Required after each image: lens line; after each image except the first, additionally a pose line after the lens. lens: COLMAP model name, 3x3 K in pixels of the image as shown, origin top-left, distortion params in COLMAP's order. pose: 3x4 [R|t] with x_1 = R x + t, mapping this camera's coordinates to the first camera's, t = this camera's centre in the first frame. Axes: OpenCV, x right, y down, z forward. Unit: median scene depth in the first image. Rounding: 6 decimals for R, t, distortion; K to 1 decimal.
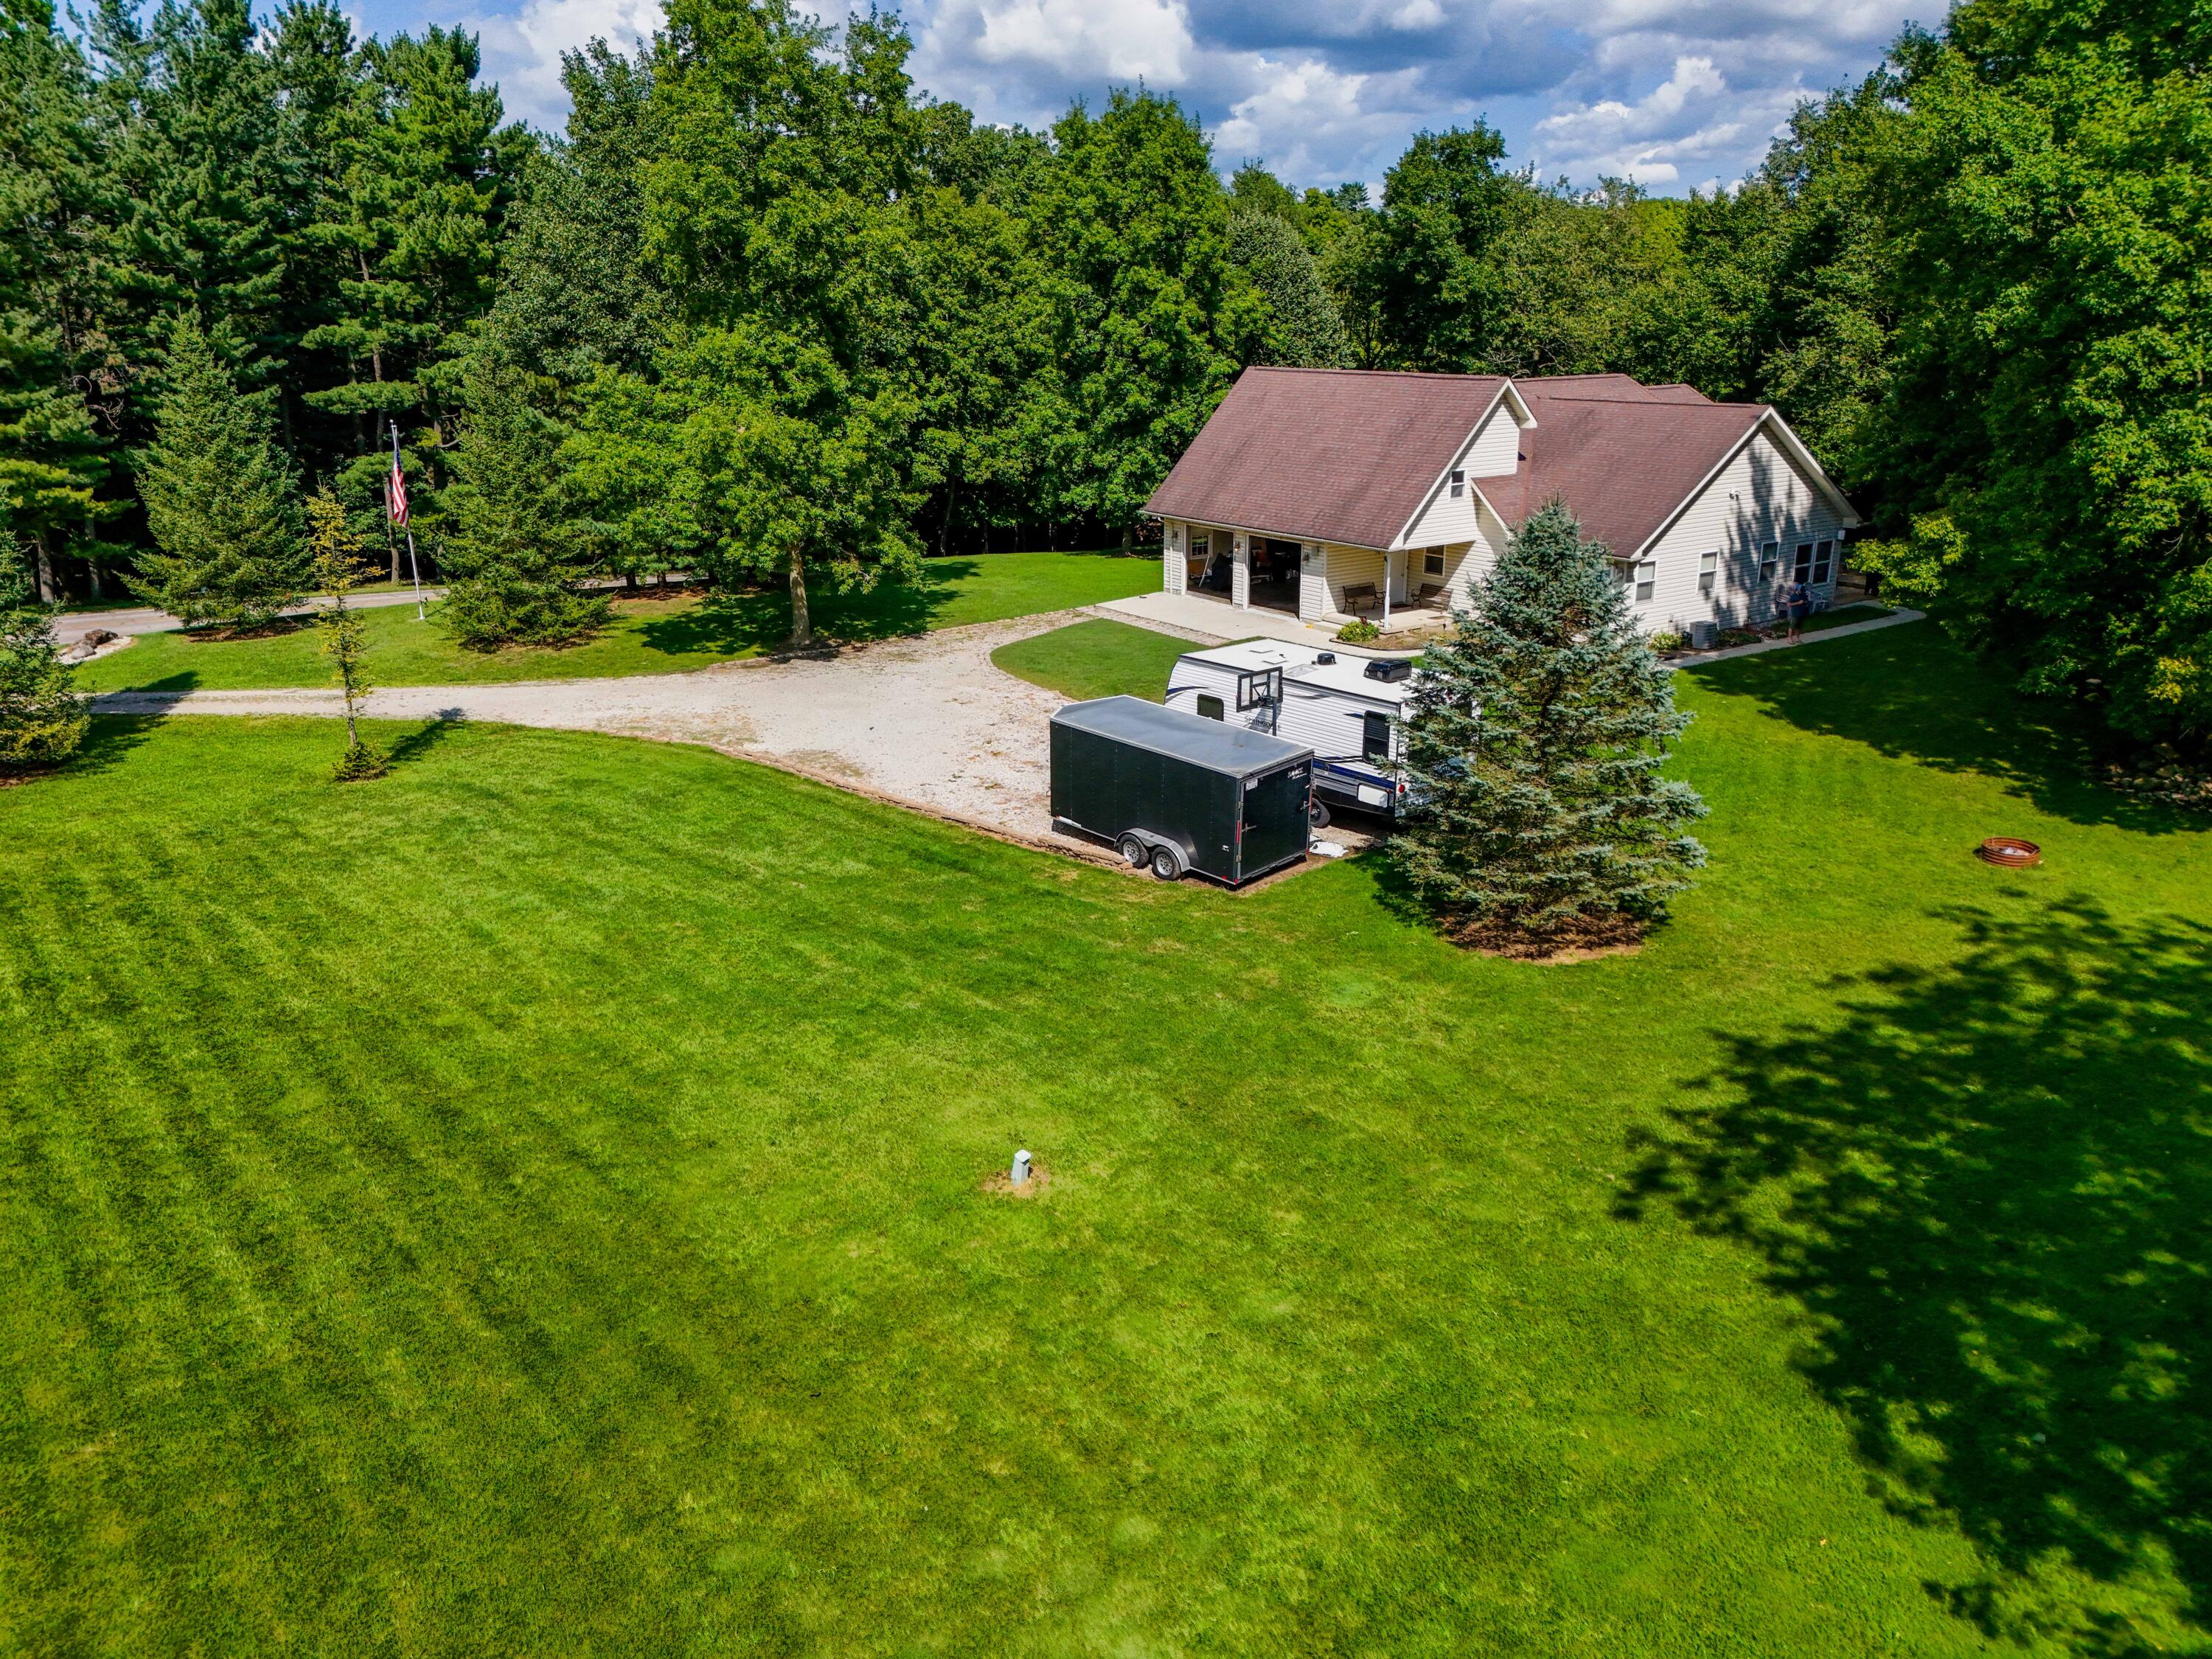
lens RADIAL K [[1636.6, 0, 1097.7], [0, 1636.6, 843.5], [0, 0, 1]] dist [0.052047, -0.049332]
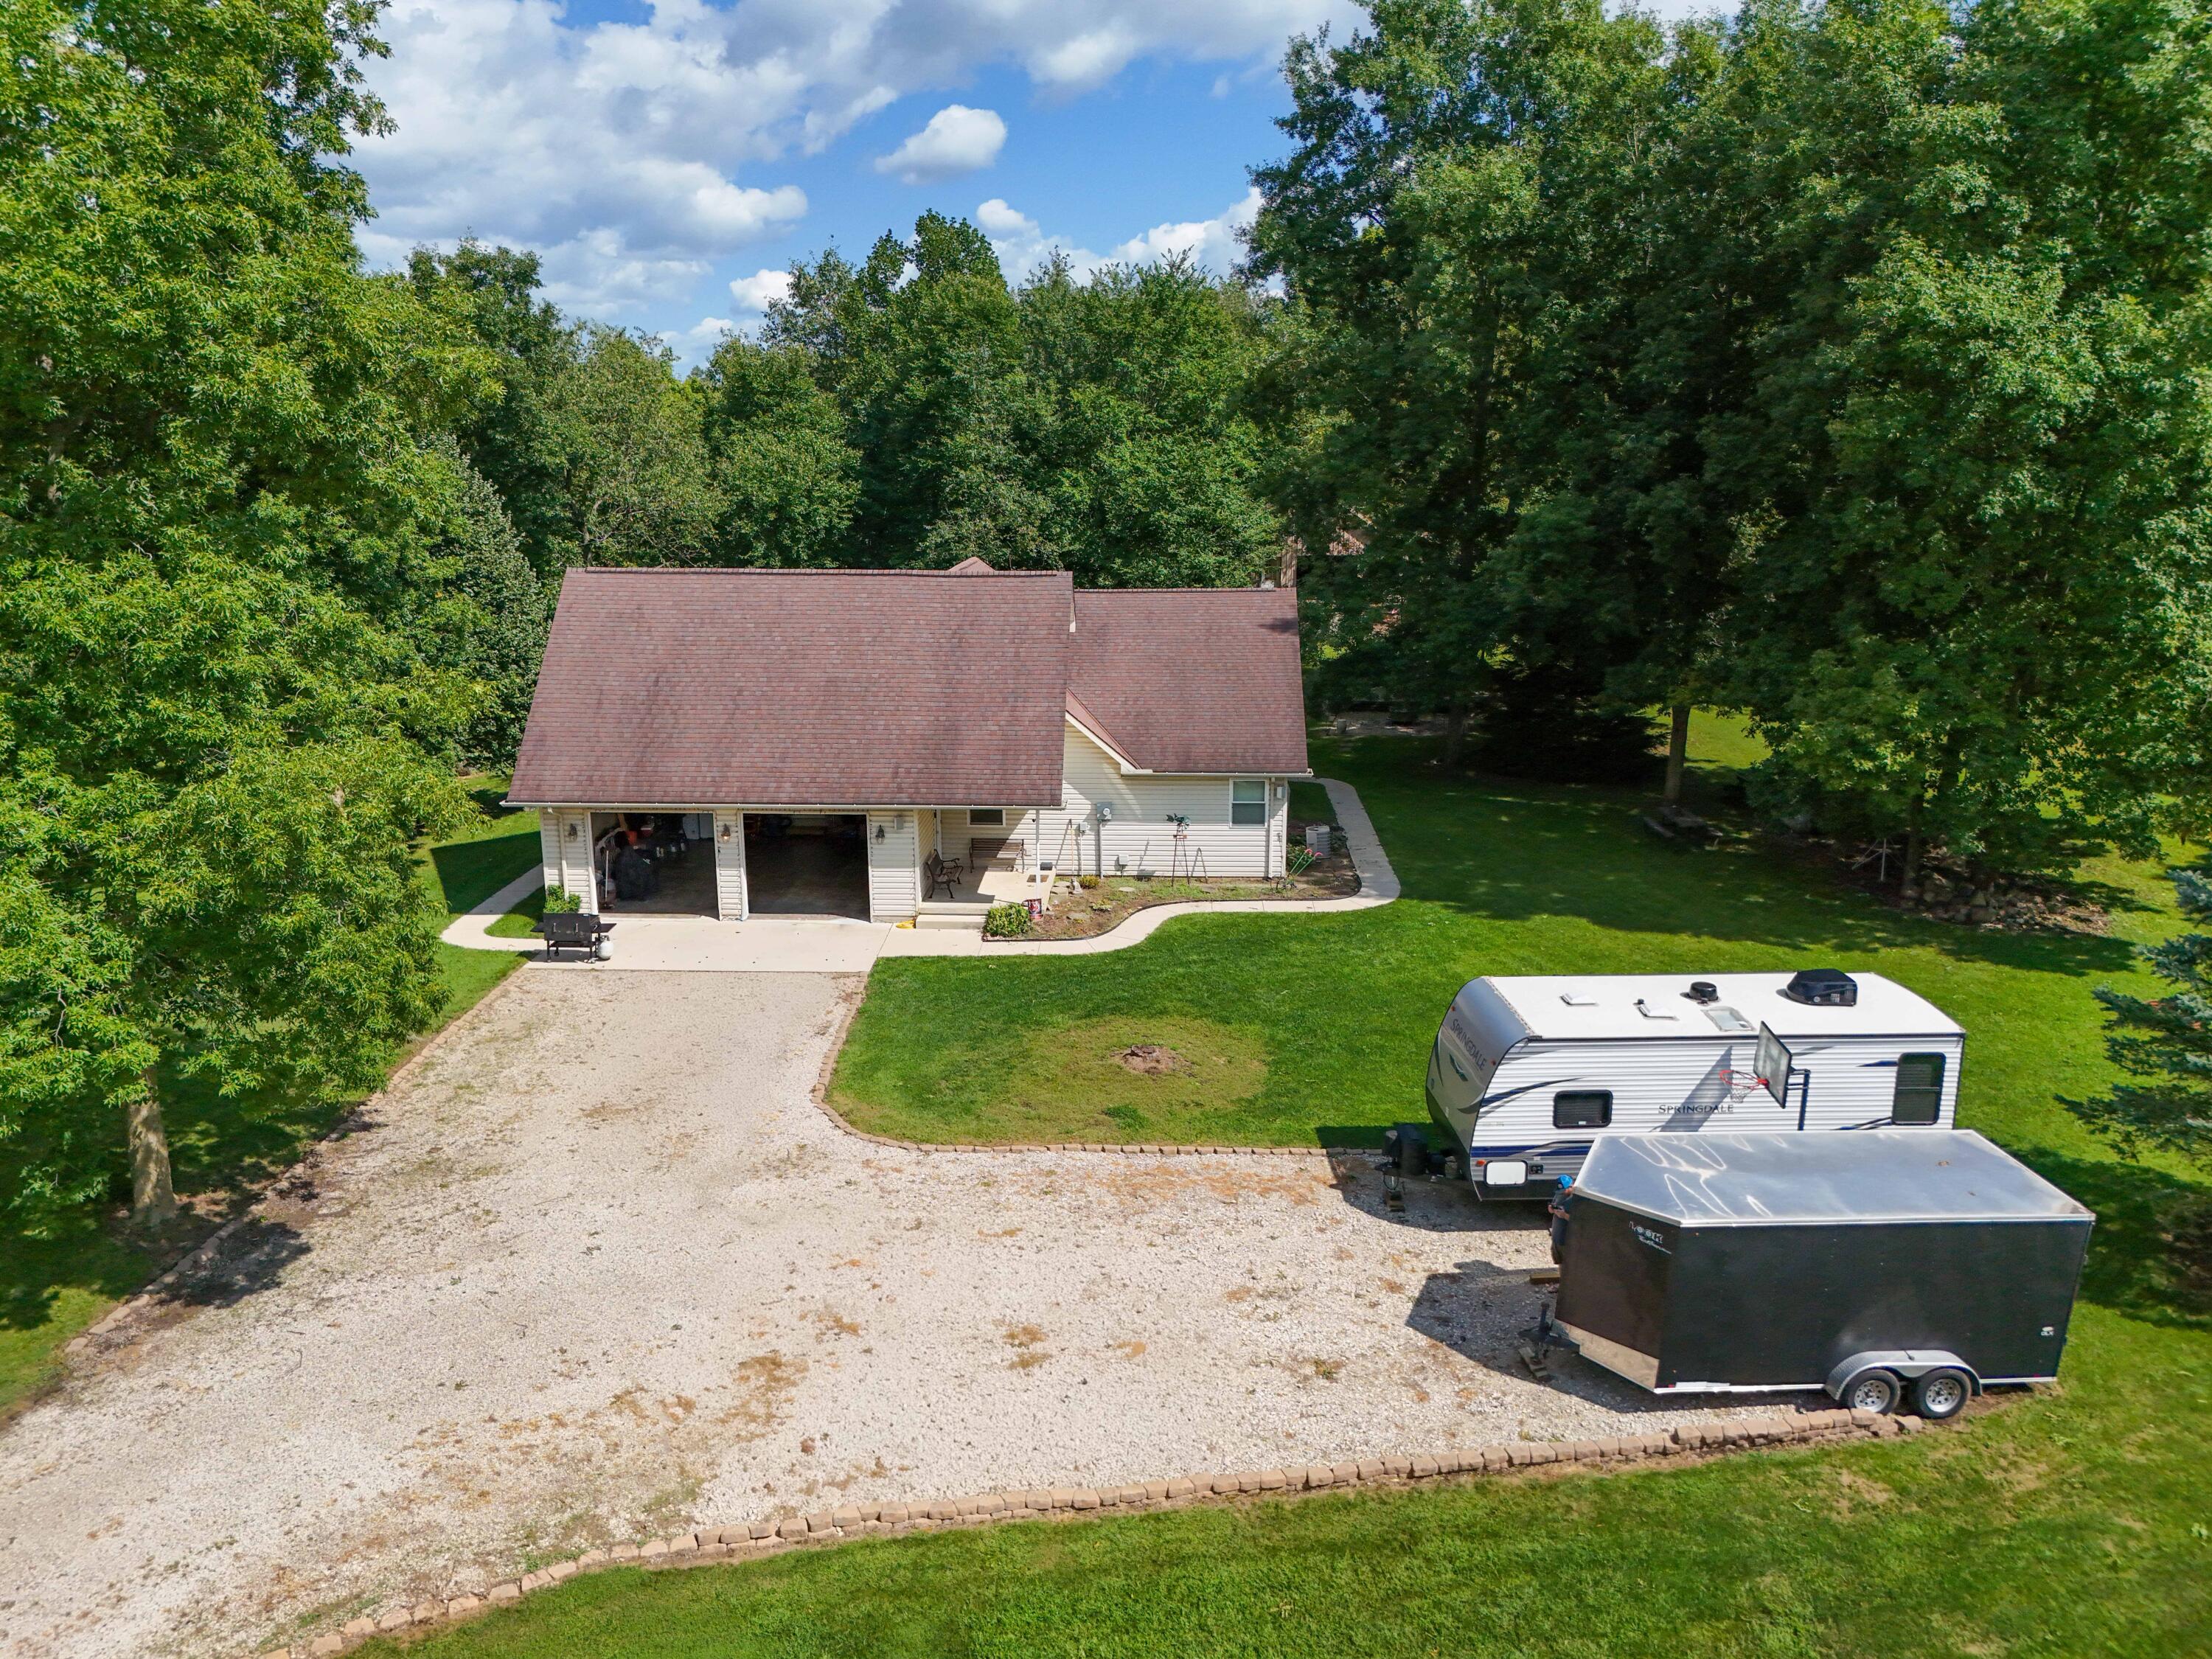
lens RADIAL K [[1636.6, 0, 1111.3], [0, 1636.6, 832.2], [0, 0, 1]] dist [0.052047, -0.049332]
pose [[0.605969, -0.181020, 0.774618, -0.520795], [0.249007, 0.967992, 0.031415, -0.253830], [-0.755511, 0.173849, 0.631648, 0.717373]]
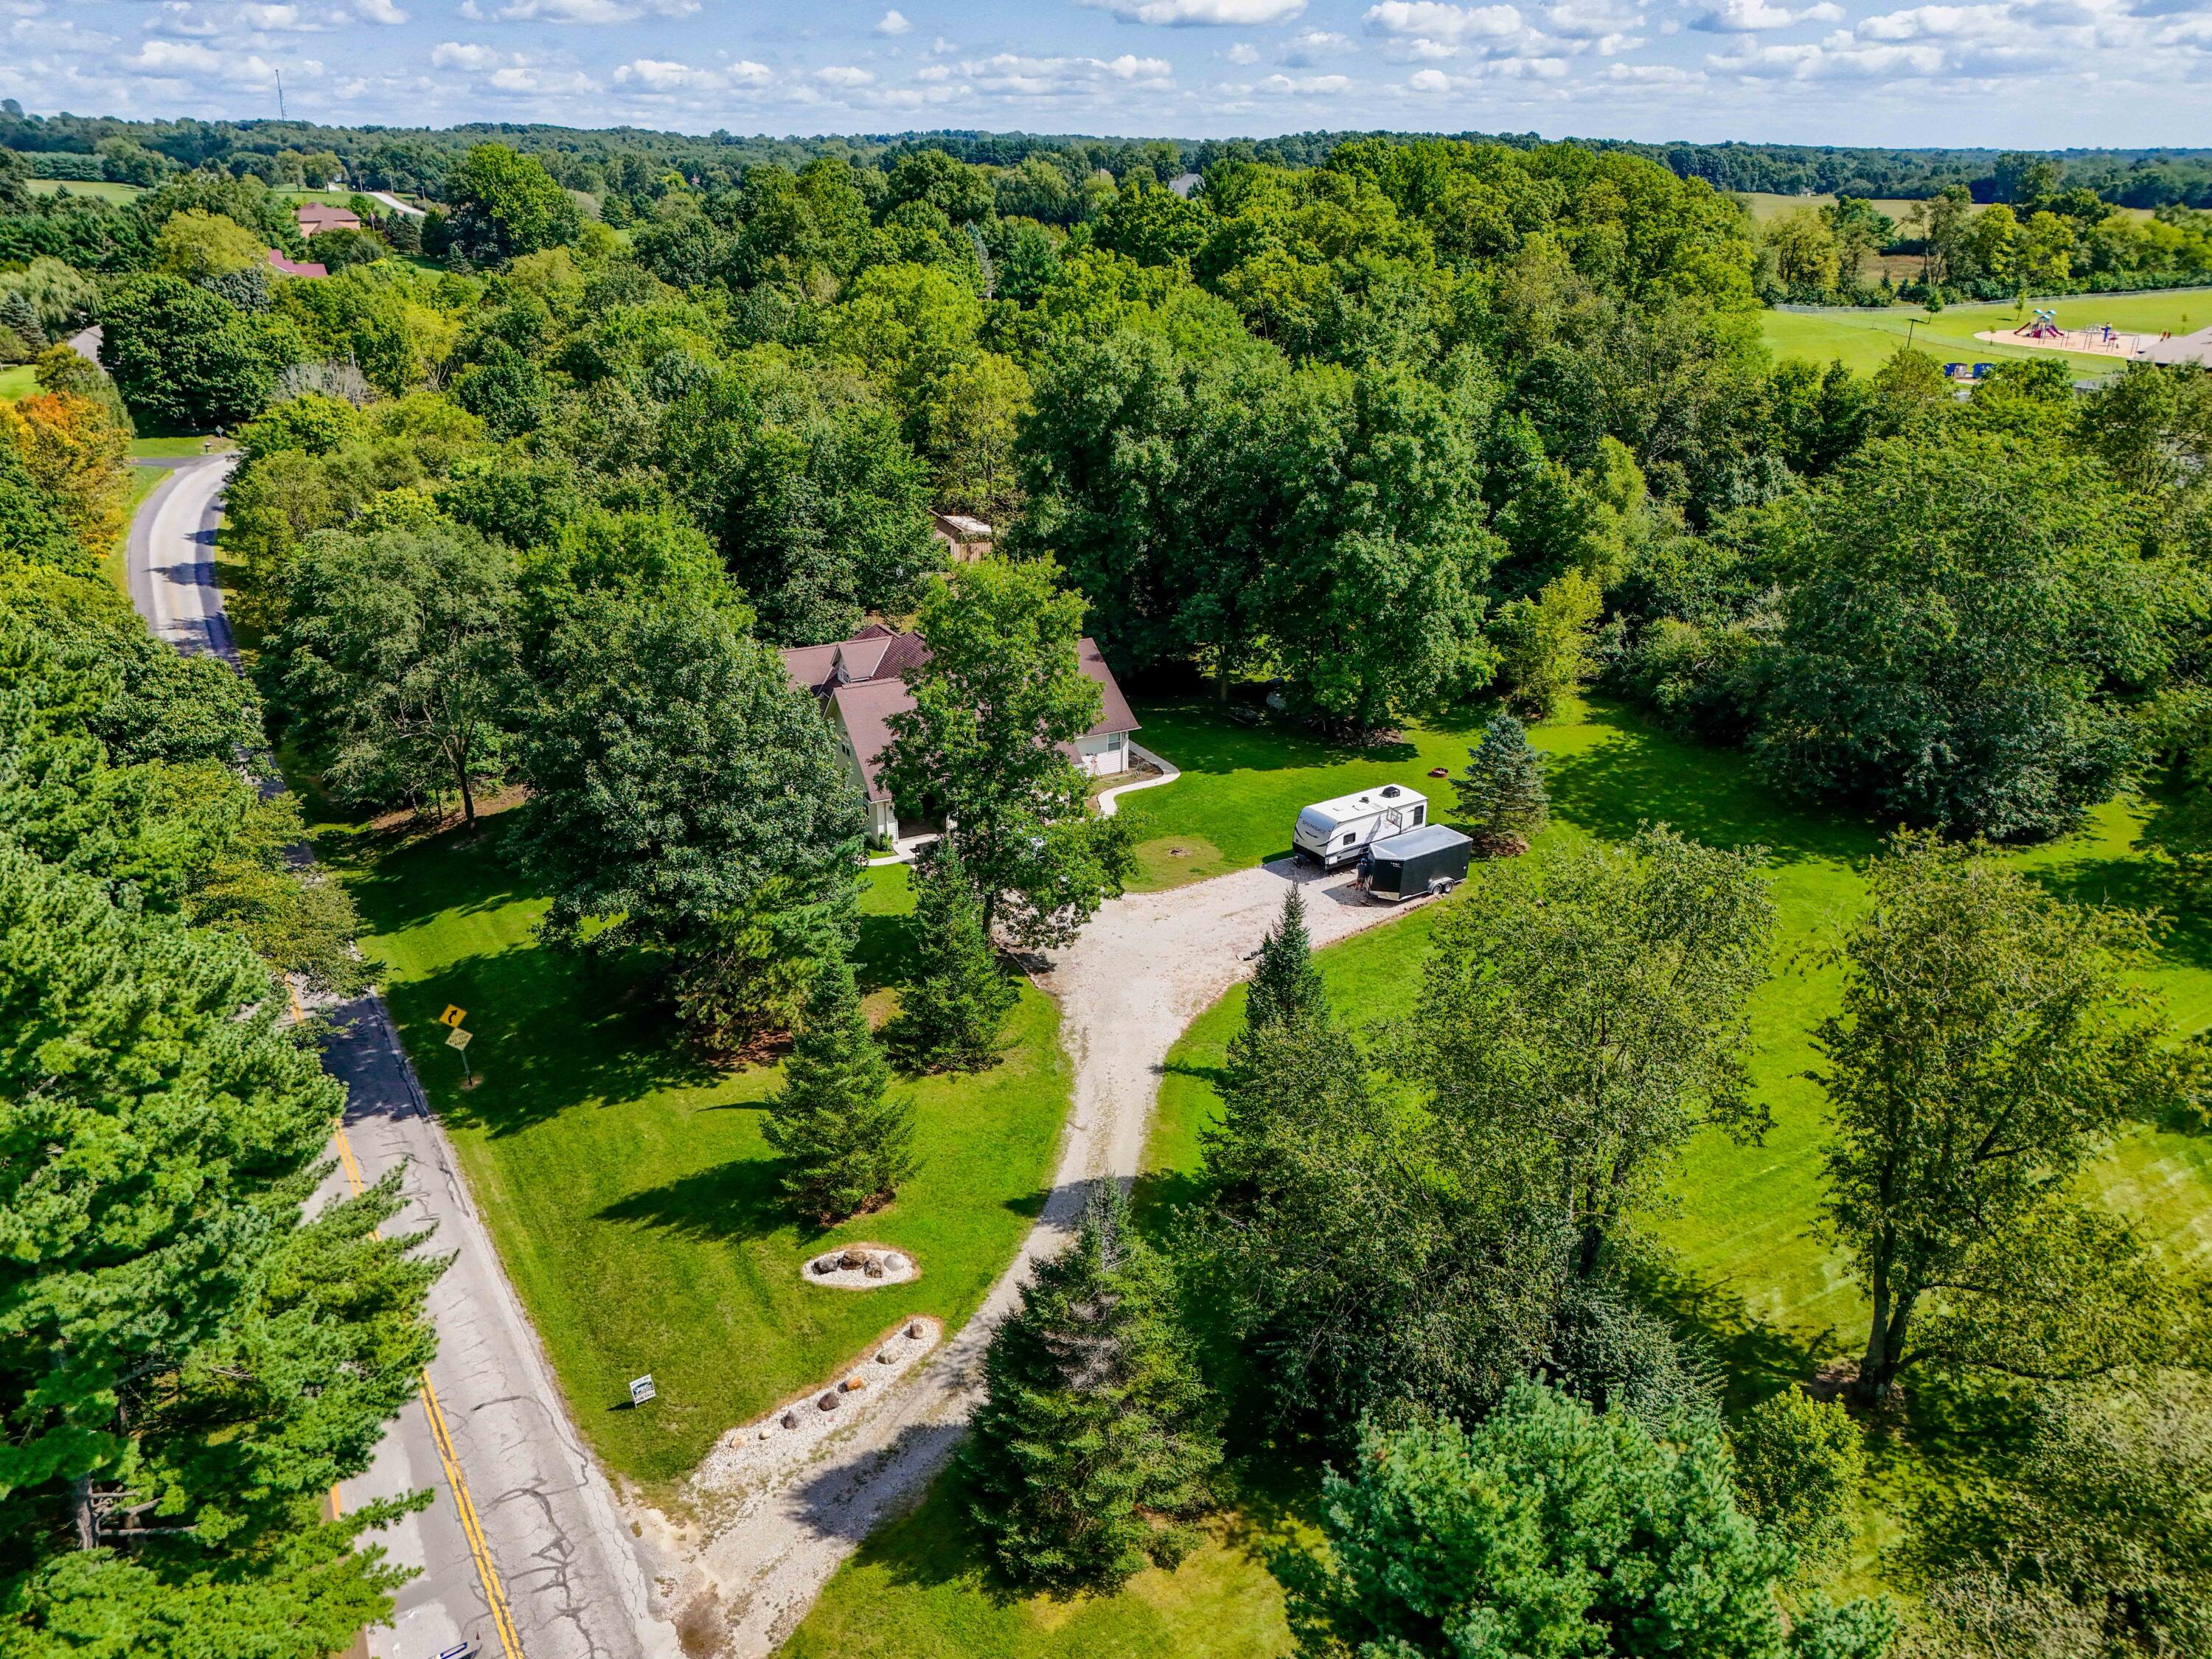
lens RADIAL K [[1636.6, 0, 1089.8], [0, 1636.6, 830.2], [0, 0, 1]] dist [0.052047, -0.049332]
pose [[0.118889, -0.366646, 0.922733, -2.101700], [0.309280, 0.896765, 0.316479, -0.937669], [-0.943510, 0.247757, 0.220011, 0.836959]]
